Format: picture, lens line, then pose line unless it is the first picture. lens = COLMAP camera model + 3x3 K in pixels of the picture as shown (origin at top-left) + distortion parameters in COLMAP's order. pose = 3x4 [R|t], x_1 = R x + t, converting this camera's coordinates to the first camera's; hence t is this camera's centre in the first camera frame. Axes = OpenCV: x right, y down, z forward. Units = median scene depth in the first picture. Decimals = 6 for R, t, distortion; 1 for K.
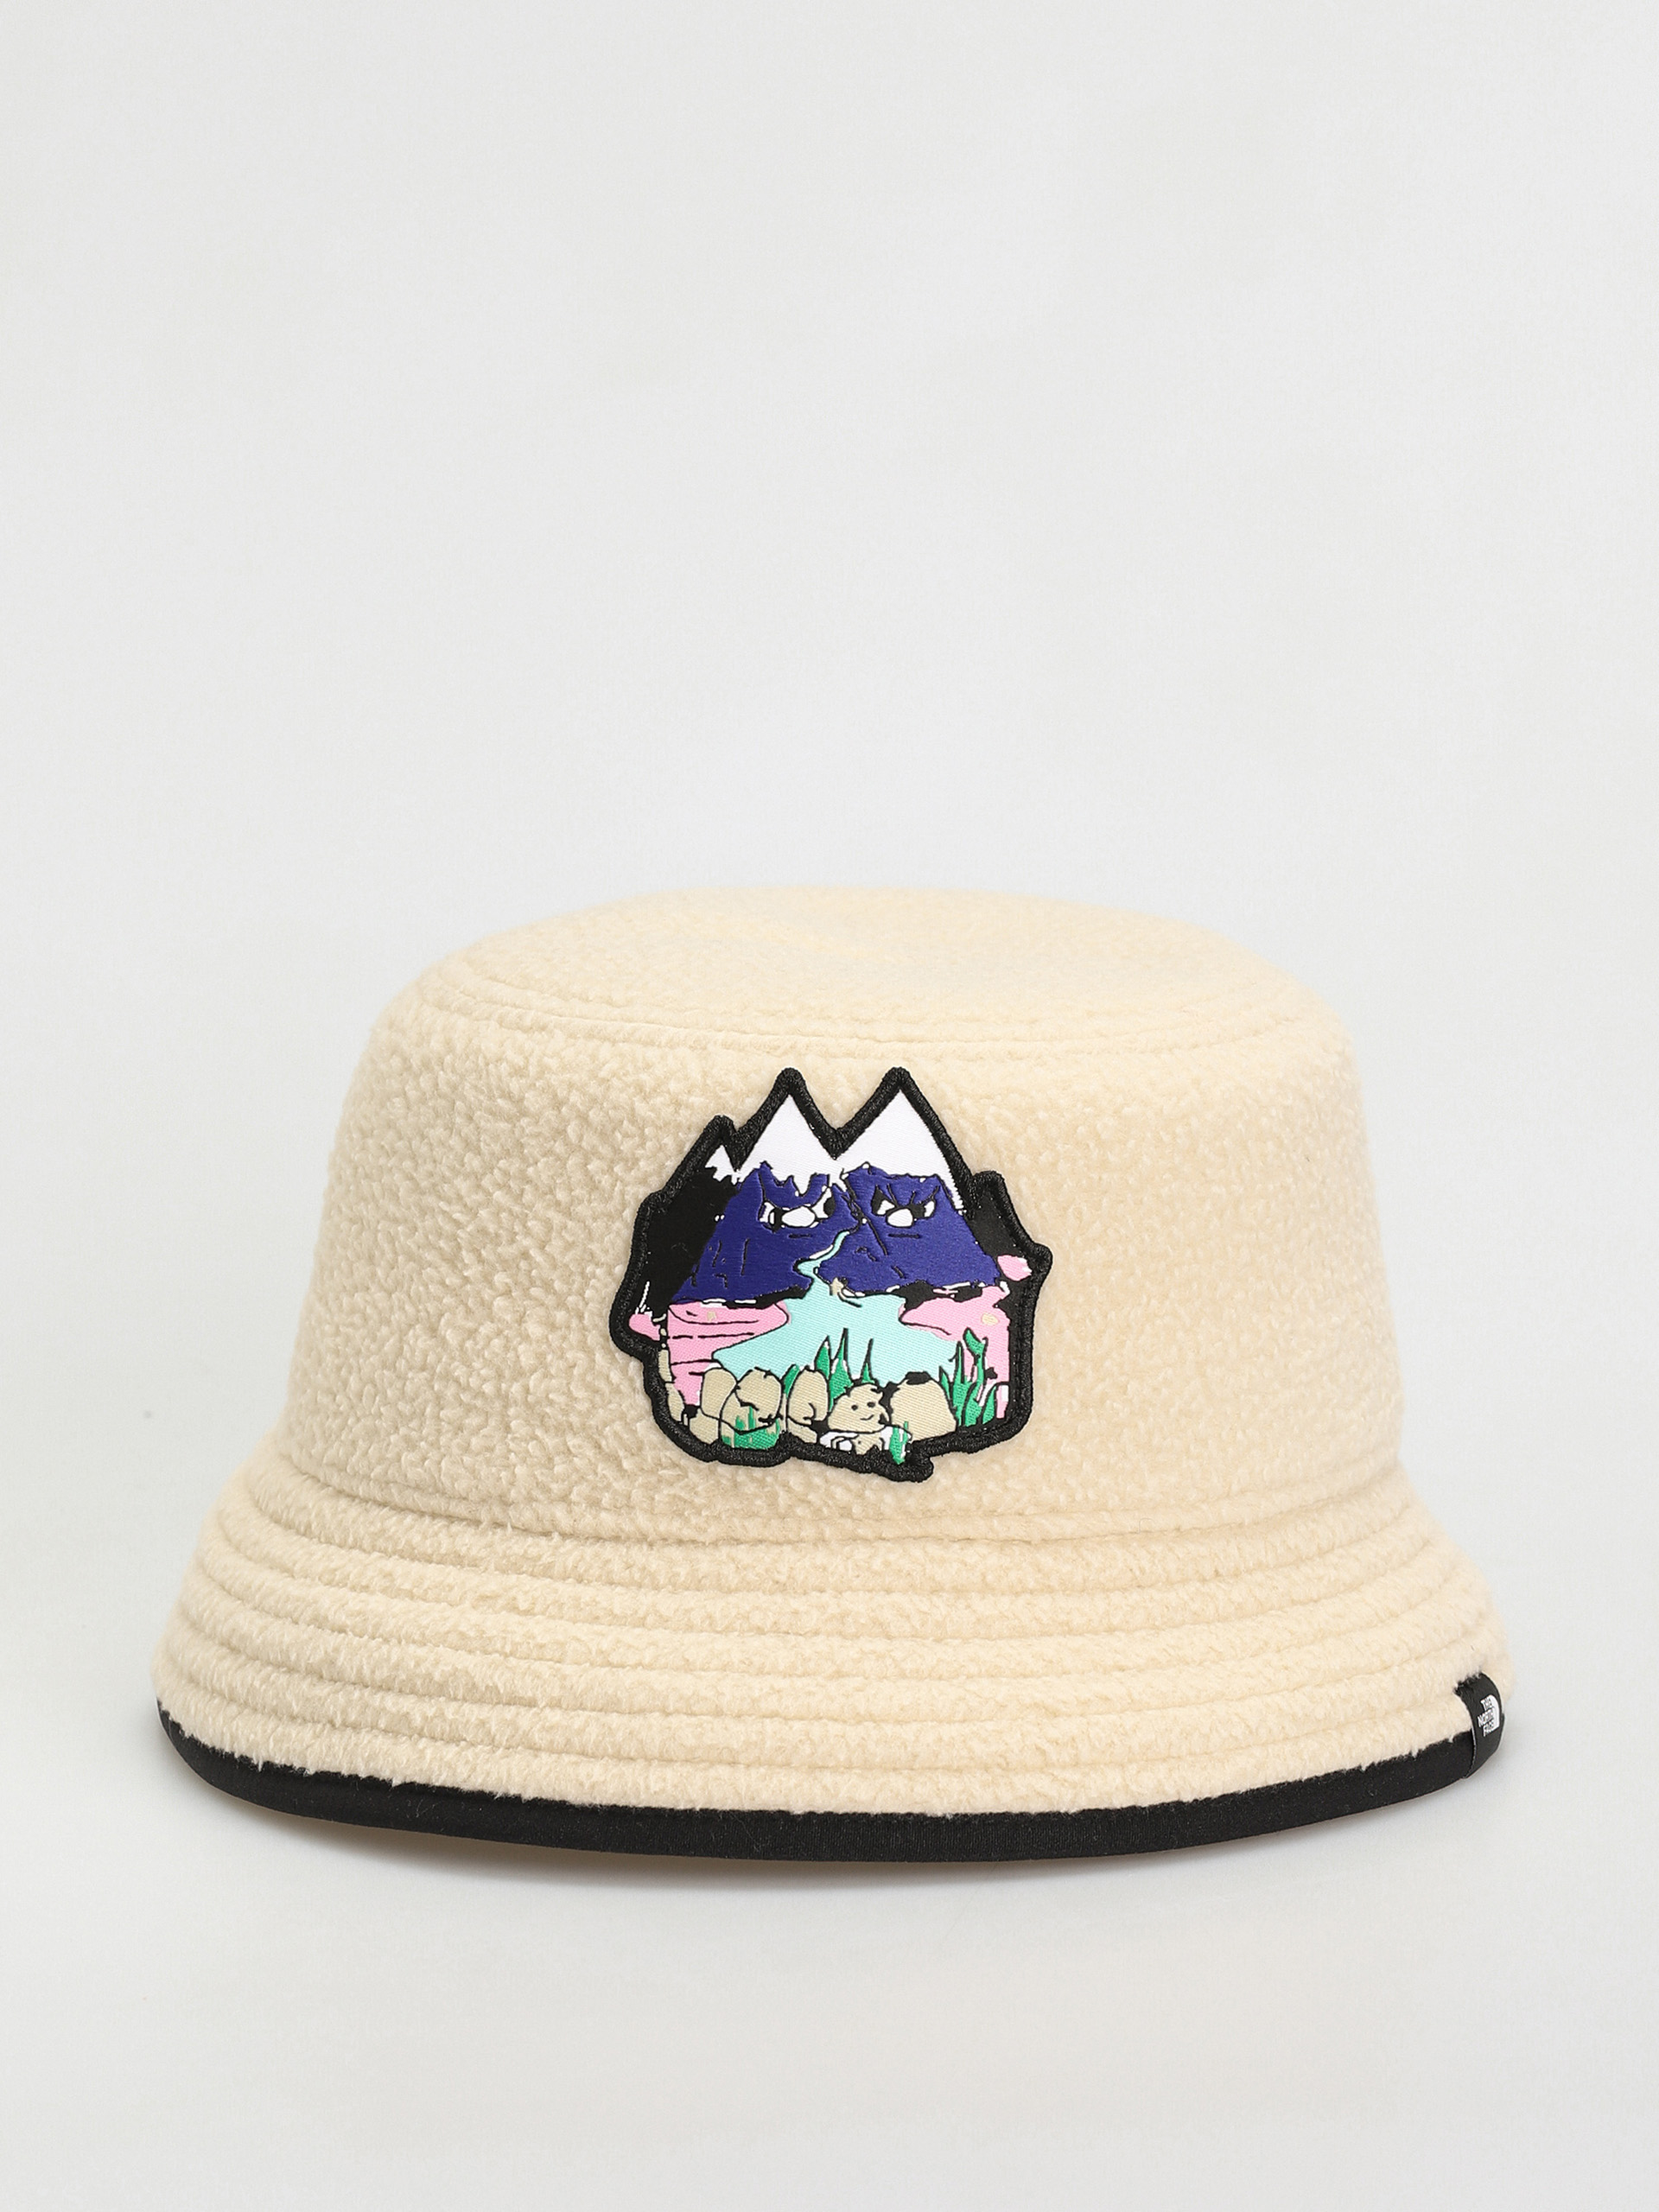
lens RADIAL K [[7741.6, 0, 830.1], [0, 7741.6, 1105.4], [0, 0, 1]] dist [0.062219, 0.000000]
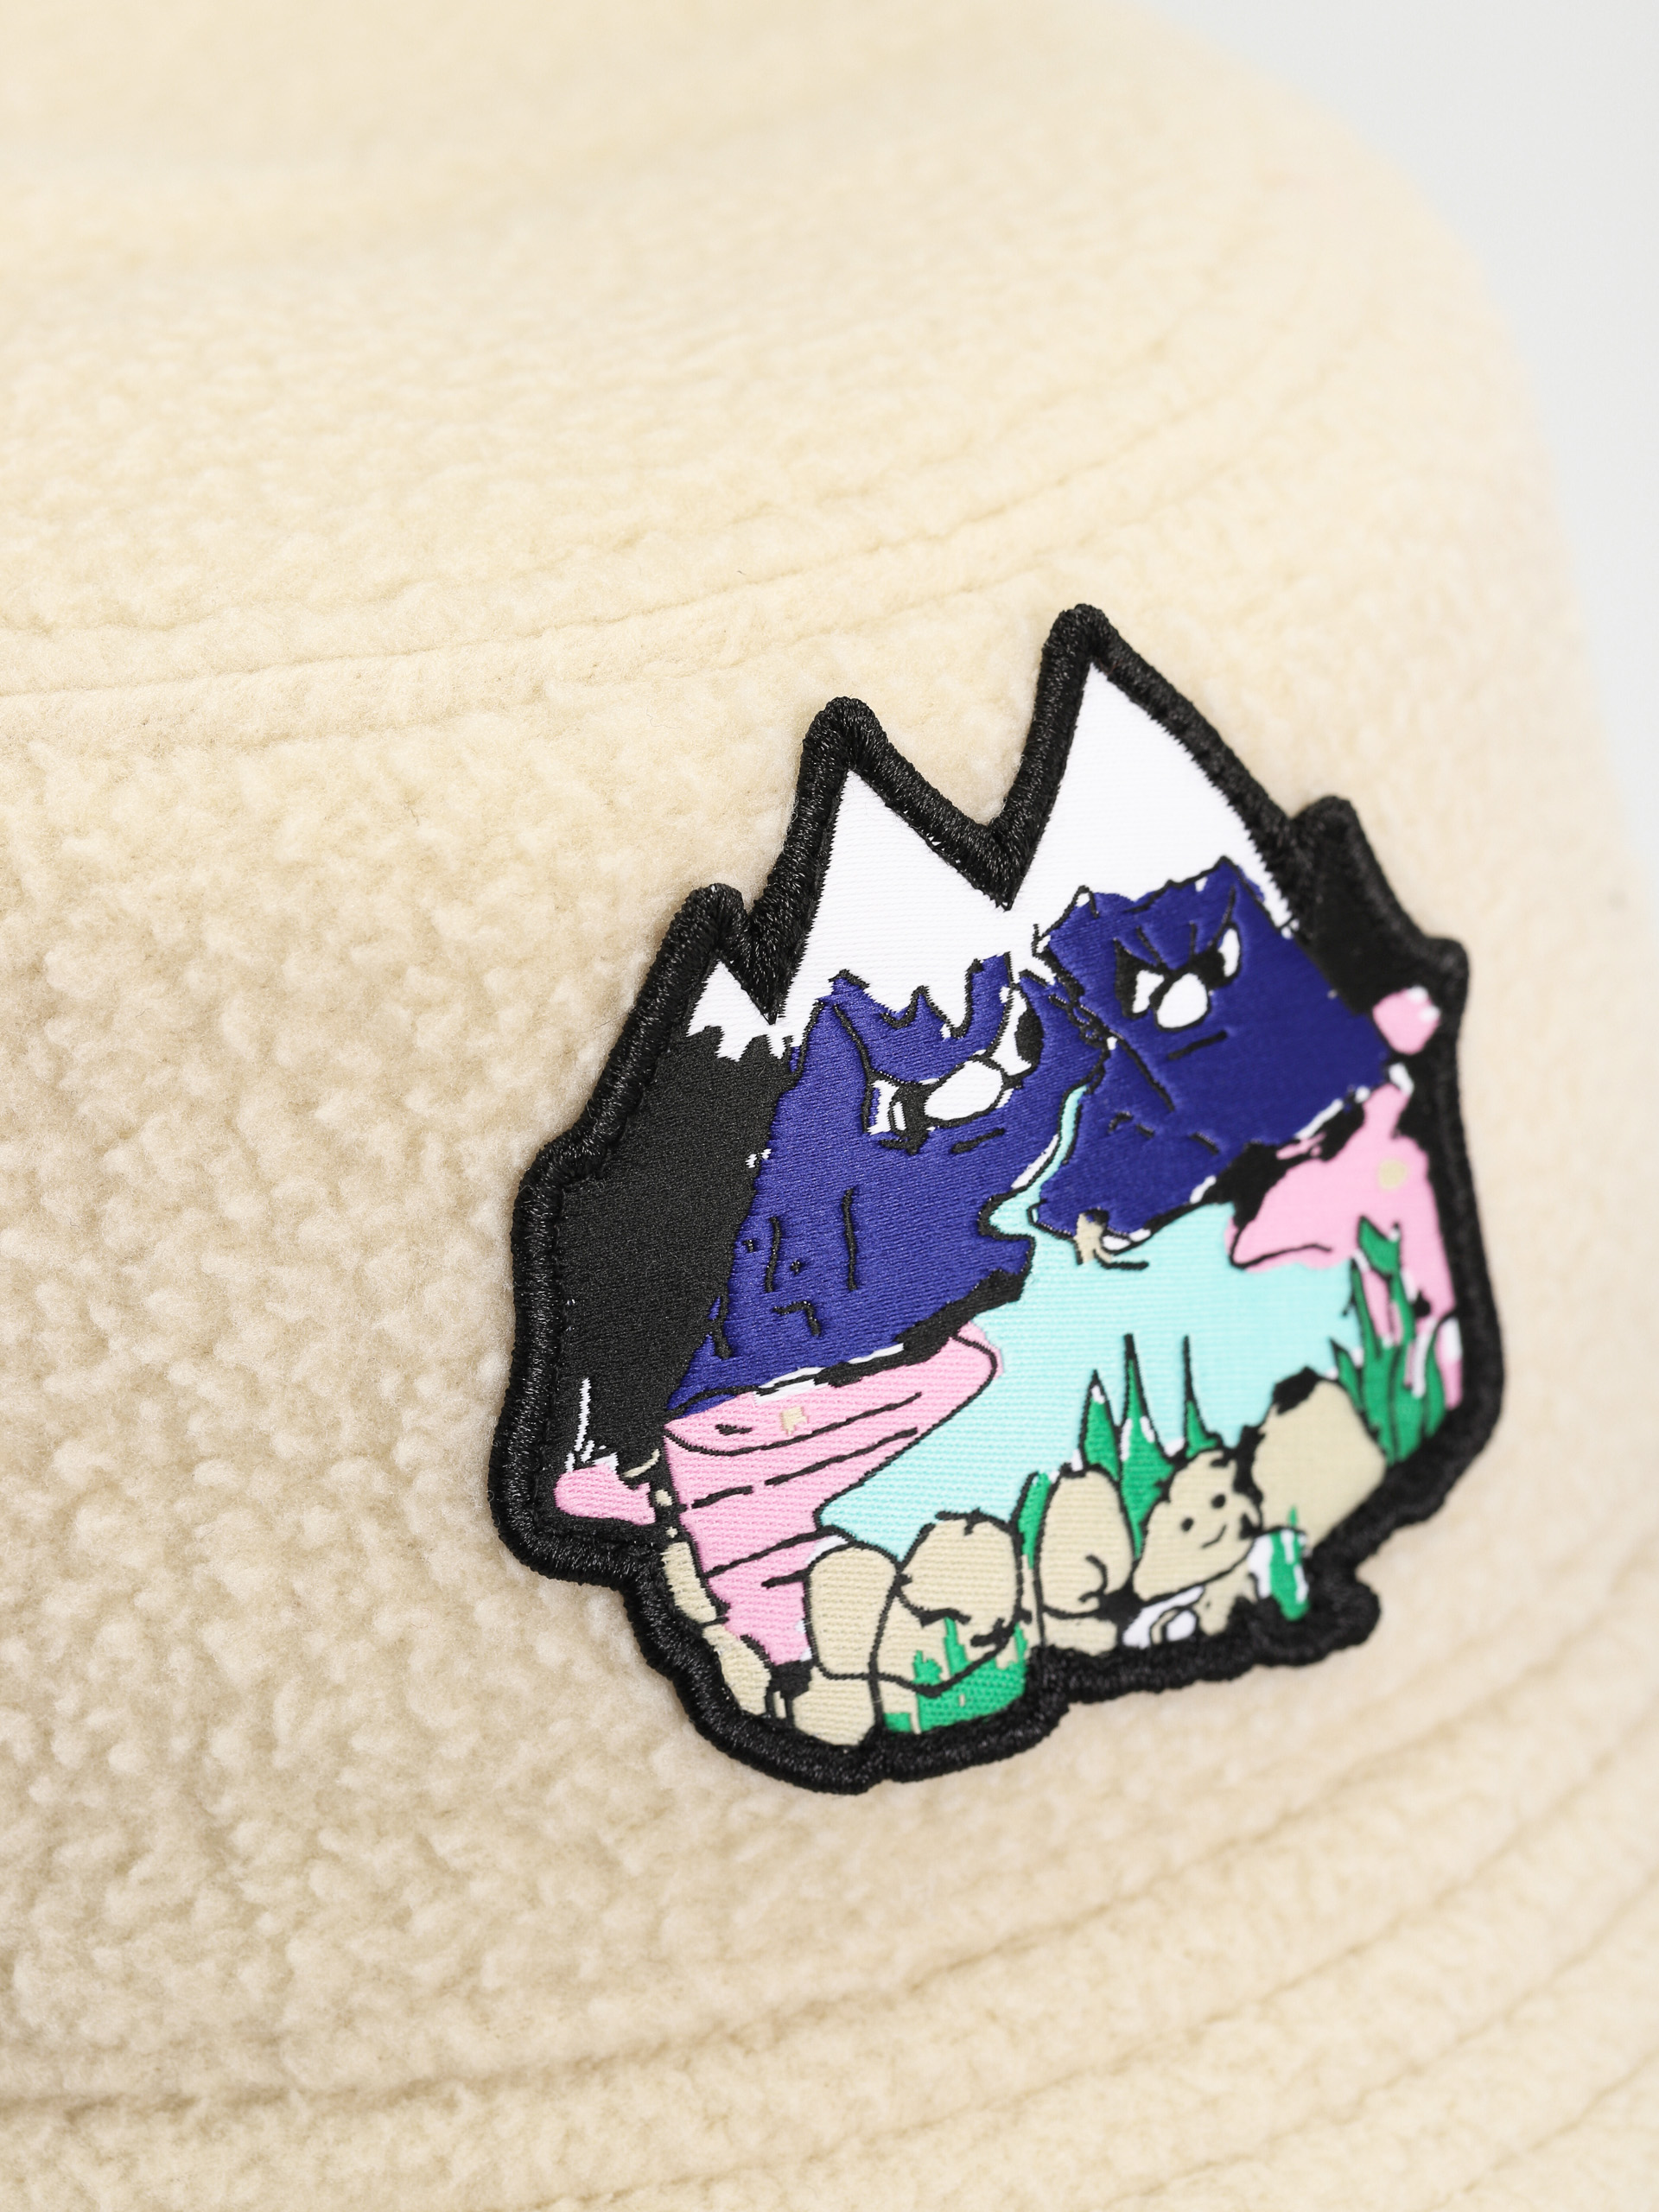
lens RADIAL K [[7741.6, 0, 828.4], [0, 7741.6, 1108.2], [0, 0, 1]] dist [0.062219, 0.000000]
pose [[0.848717, -0.313734, 0.425736, -0.162073], [0.206569, 0.937740, 0.279238, -0.086222], [-0.486836, -0.149050, 0.860683, 0.689888]]
